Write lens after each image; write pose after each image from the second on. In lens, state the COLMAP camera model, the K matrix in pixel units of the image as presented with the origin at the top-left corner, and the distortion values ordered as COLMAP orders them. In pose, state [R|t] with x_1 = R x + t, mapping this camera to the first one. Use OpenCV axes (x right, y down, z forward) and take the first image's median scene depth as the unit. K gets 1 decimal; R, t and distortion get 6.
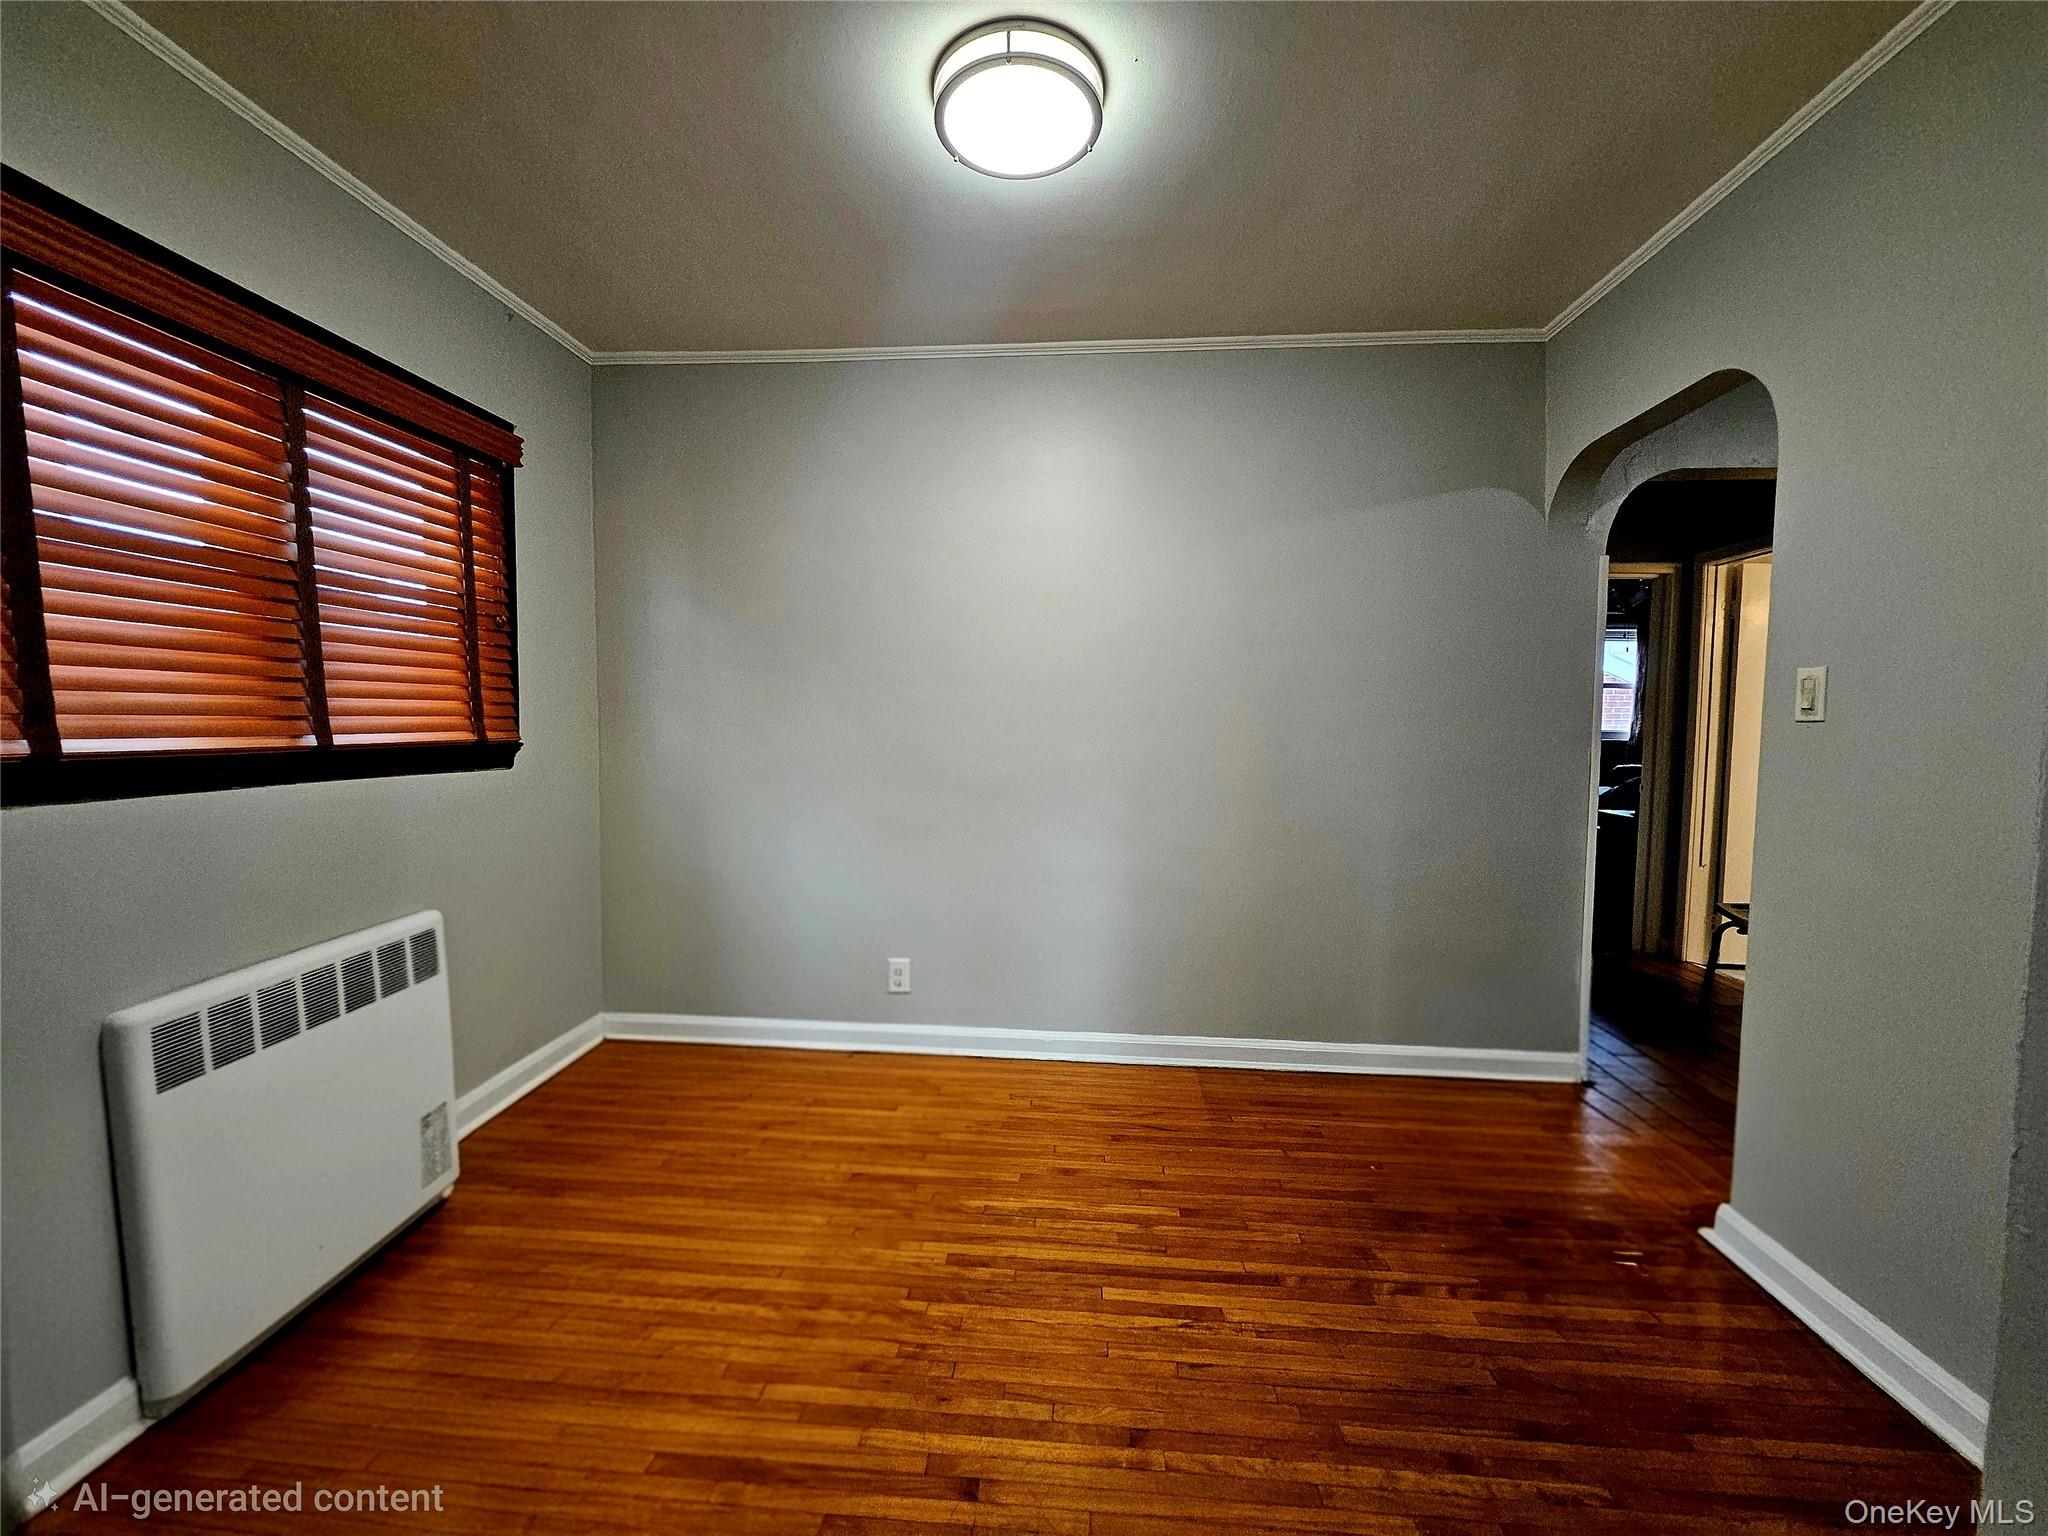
lens RADIAL K [[809.3, 0, 1017.2], [0, 809.3, 771.6], [0, 0, 1]] dist [-0.005936, 0.000938]
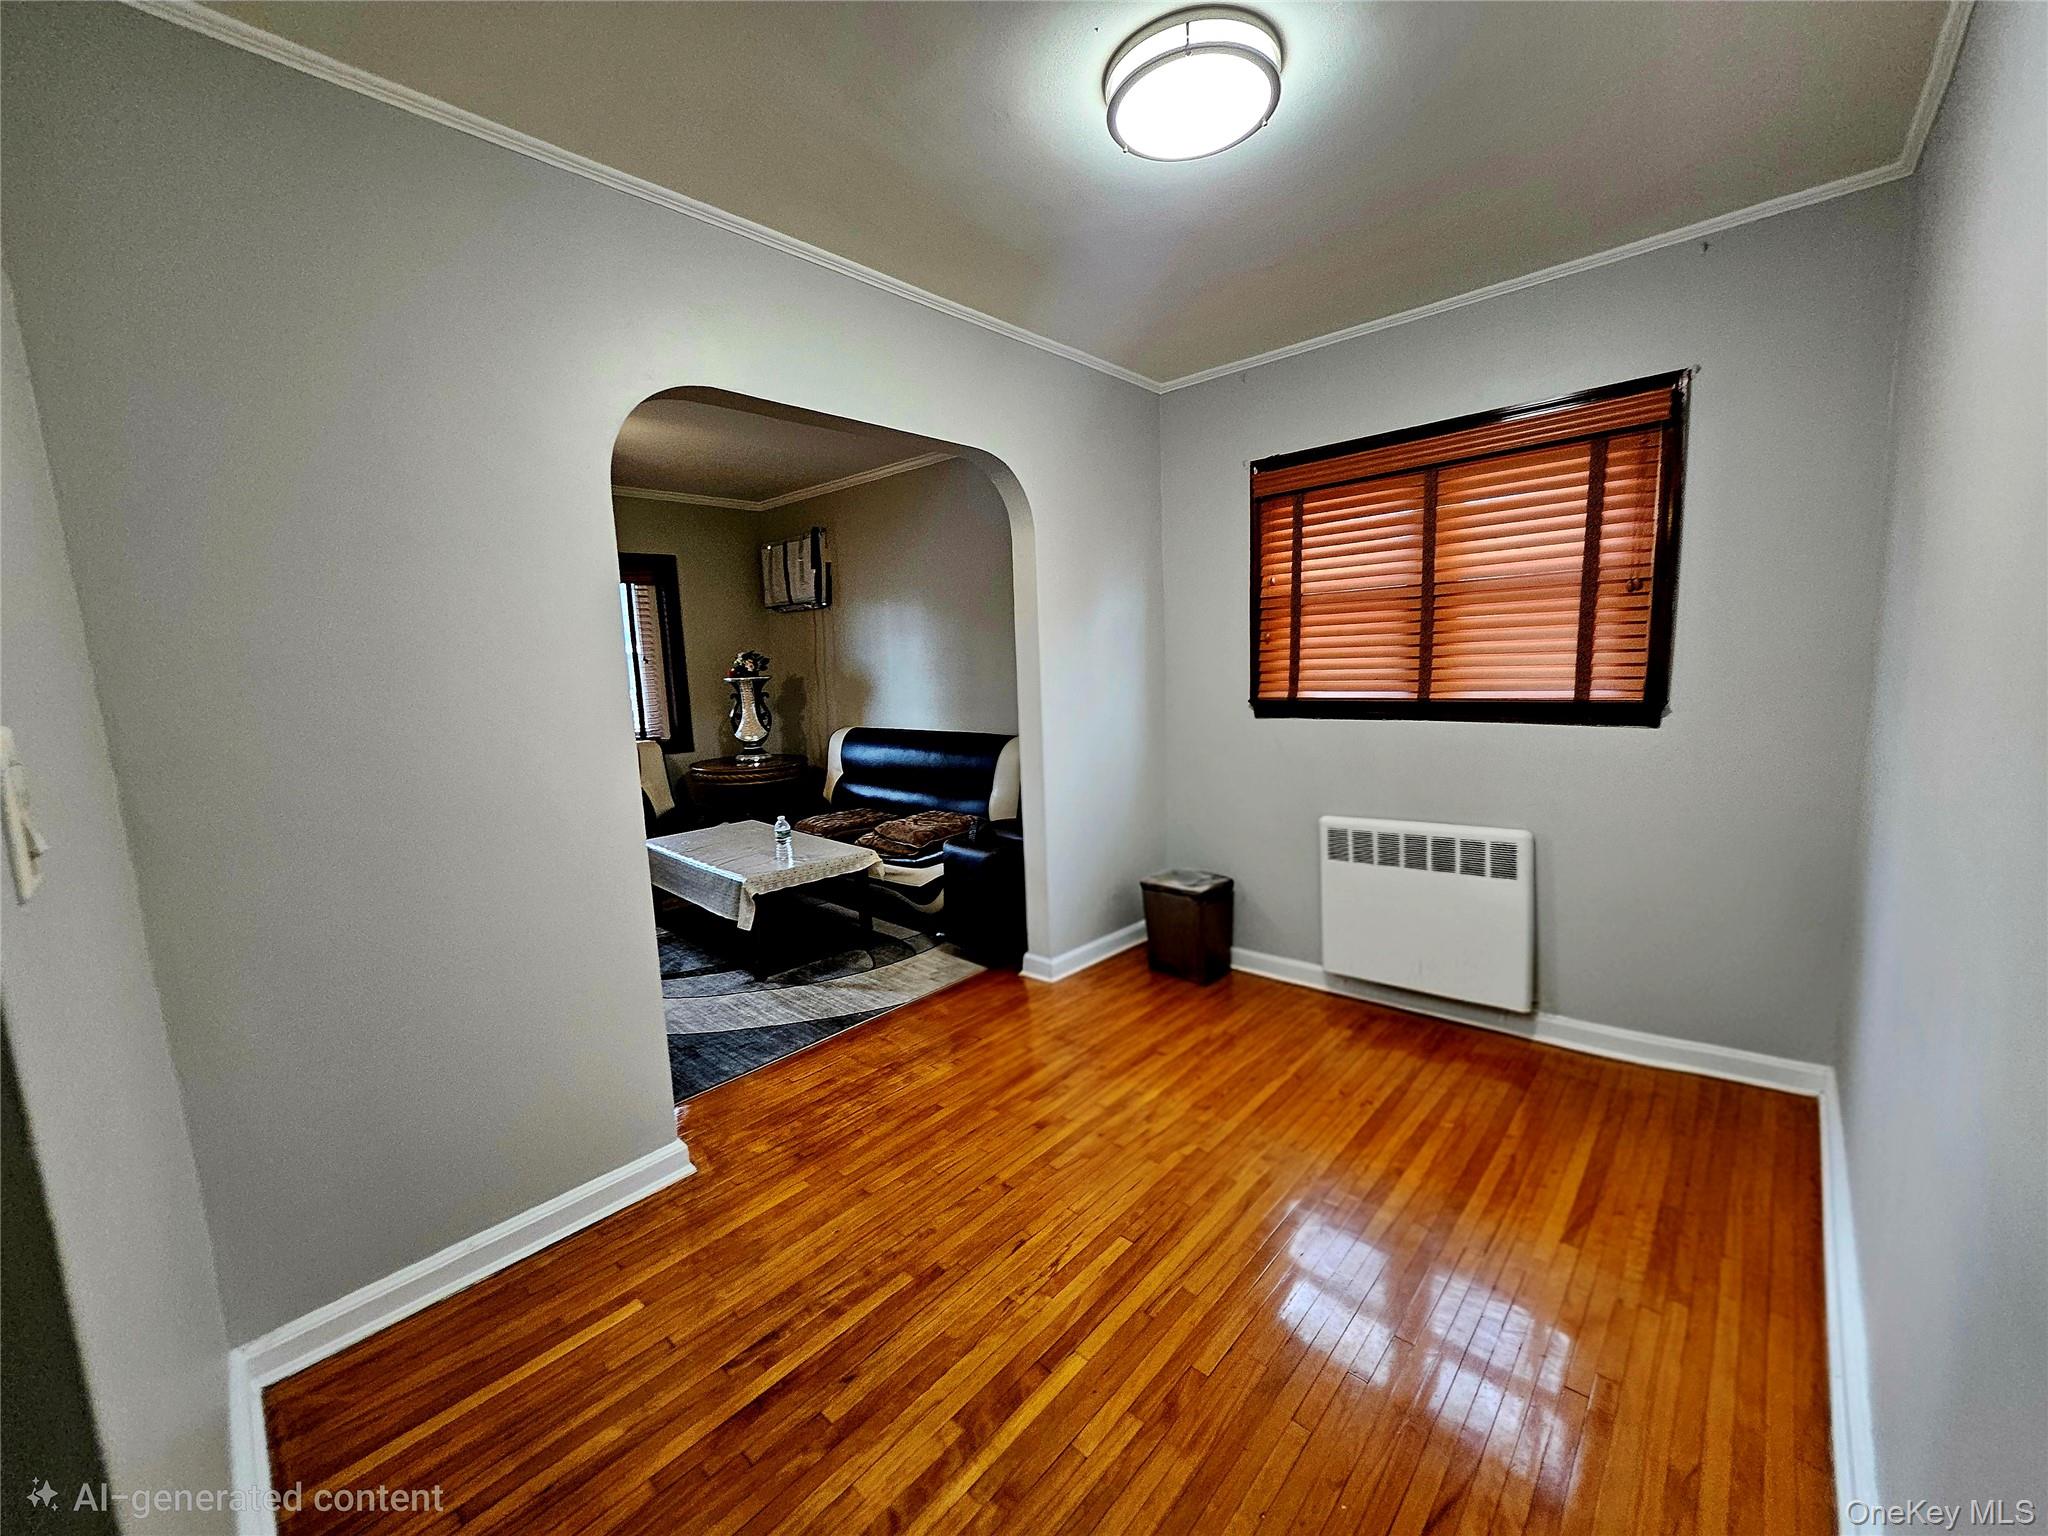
lens RADIAL K [[809.3, 0, 1013.5], [0, 809.3, 766.1], [0, 0, 1]] dist [-0.005936, 0.000938]
pose [[-0.623346, 0.124669, -0.771944, 0.884083], [-0.012552, 0.985486, 0.169292, -0.159270], [0.781846, 0.115217, -0.612734, 1.345428]]
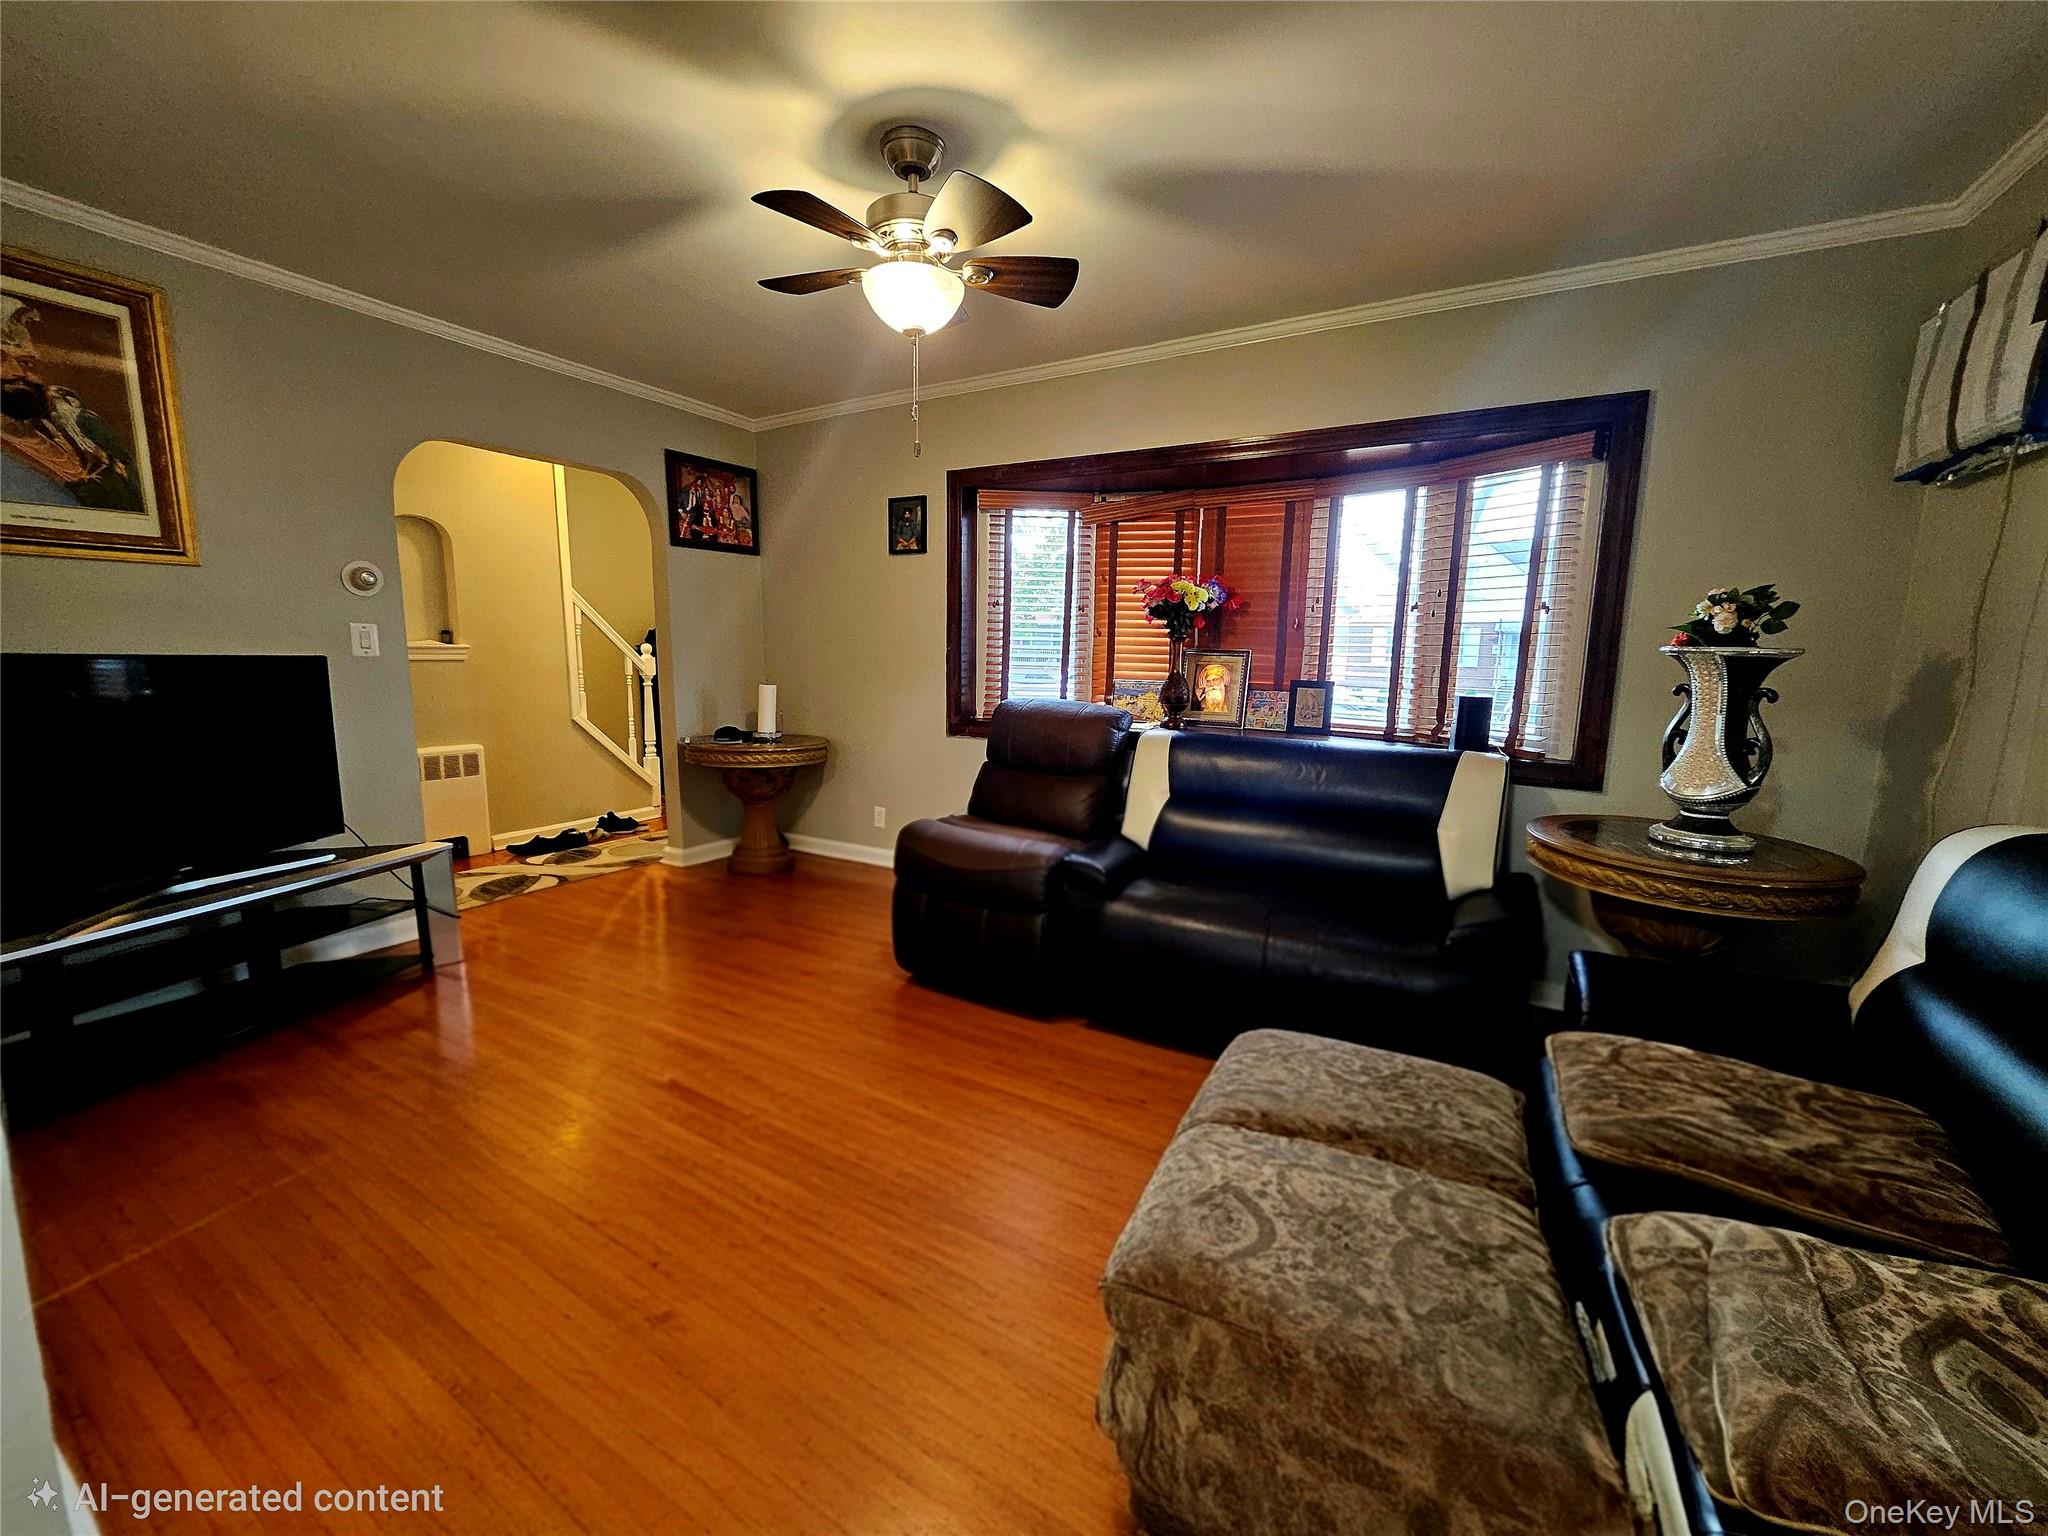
lens RADIAL K [[809.3, 0, 1022.8], [0, 809.3, 768.4], [0, 0, 1]] dist [-0.005936, 0.000938]
pose [[-0.904390, -0.079589, 0.419218, -0.353575], [0.012459, 0.977107, 0.212384, -0.066190], [-0.426524, 0.197301, -0.882694, 0.353003]]
